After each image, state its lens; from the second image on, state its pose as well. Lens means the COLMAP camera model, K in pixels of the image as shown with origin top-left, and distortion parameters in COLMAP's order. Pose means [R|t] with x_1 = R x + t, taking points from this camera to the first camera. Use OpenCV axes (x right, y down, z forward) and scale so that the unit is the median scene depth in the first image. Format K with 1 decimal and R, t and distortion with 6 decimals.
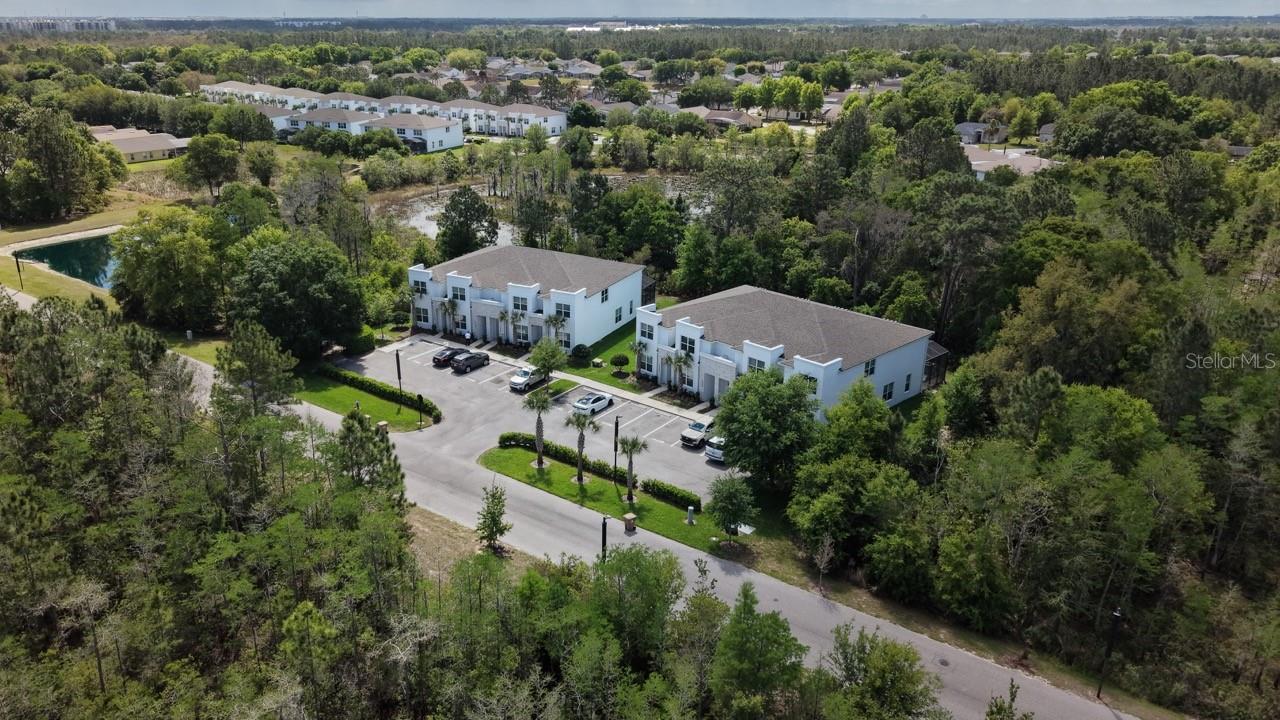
lens RADIAL K [[981.8, 0, 638.3], [0, 981.8, 358.2], [0, 0, 1]] dist [0.018308, 0.001304]
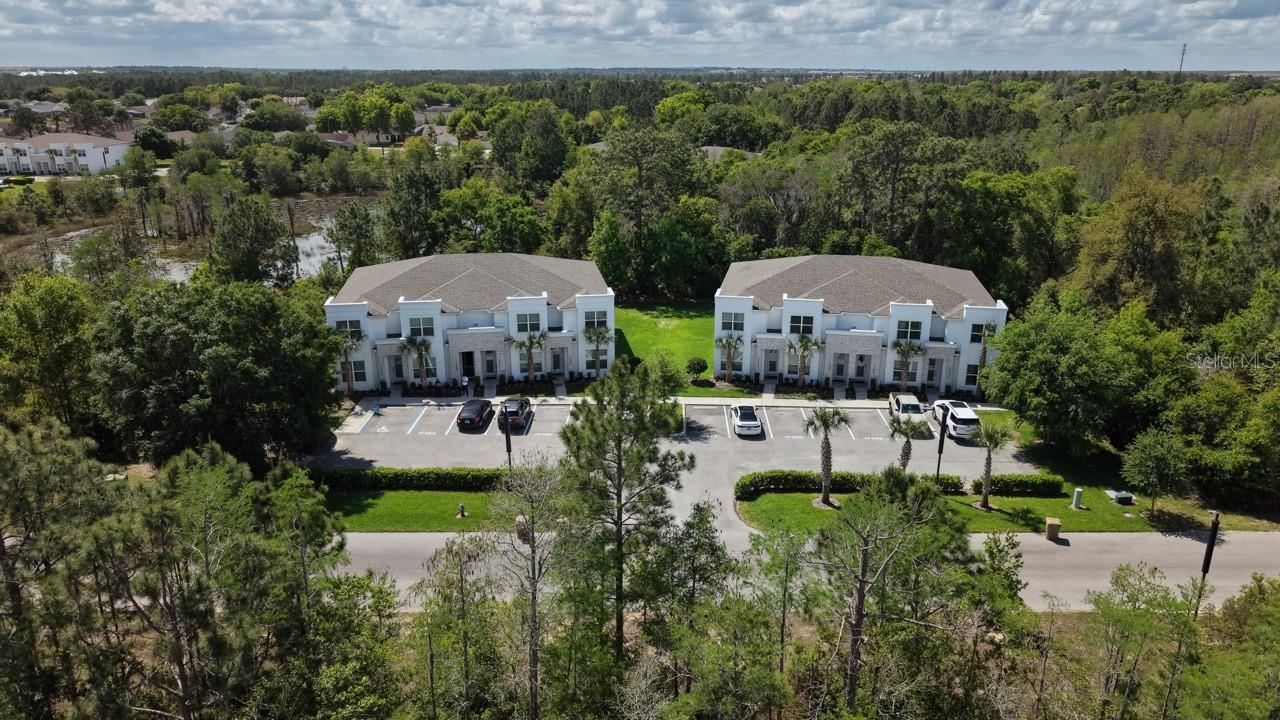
lens RADIAL K [[876.5, 0, 652.8], [0, 876.5, 359.1], [0, 0, 1]] dist [0.010703, -0.012664]
pose [[0.788020, -0.187966, 0.586254, -0.510132], [0.205844, 0.977891, 0.036846, -0.040874], [-0.580218, 0.091642, 0.809289, 0.509835]]
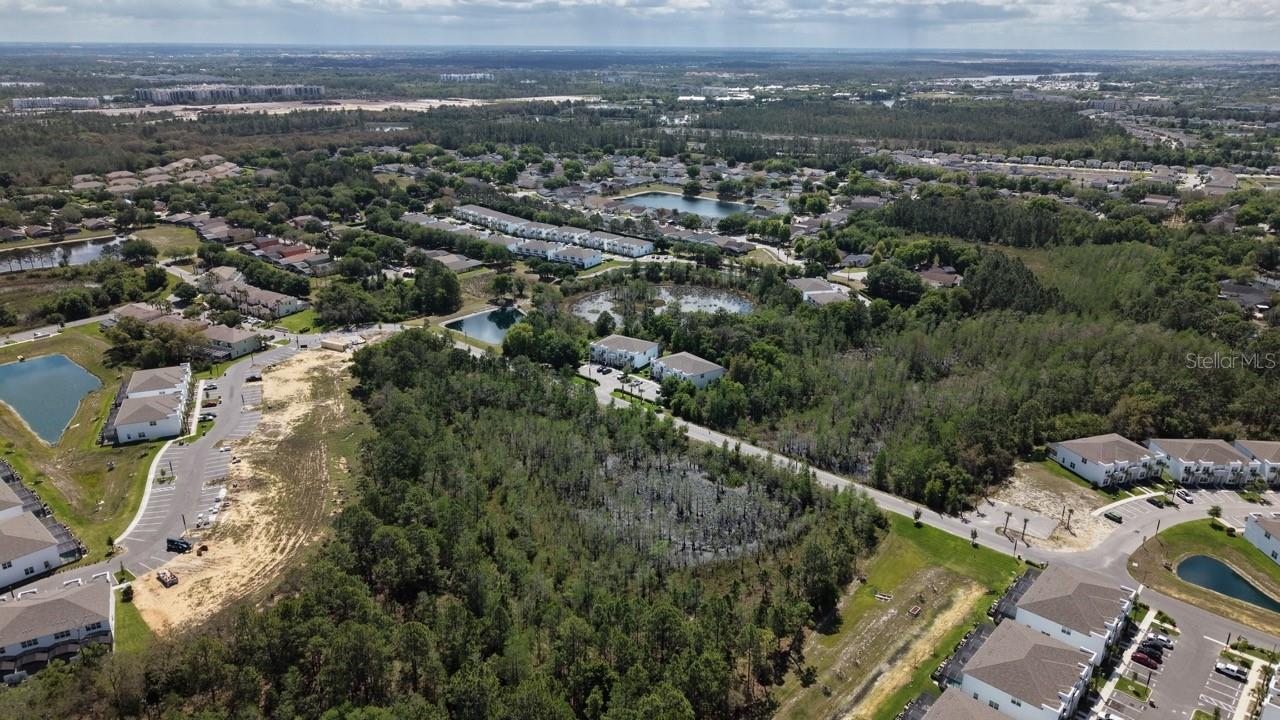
lens RADIAL K [[876.5, 0, 641.7], [0, 876.5, 360.7], [0, 0, 1]] dist [0.010703, -0.012664]
pose [[0.993209, 0.029666, -0.112500, 0.314834], [-0.029855, 0.999554, 0.000005, -0.037054], [0.112450, 0.003354, 0.993652, -2.163272]]
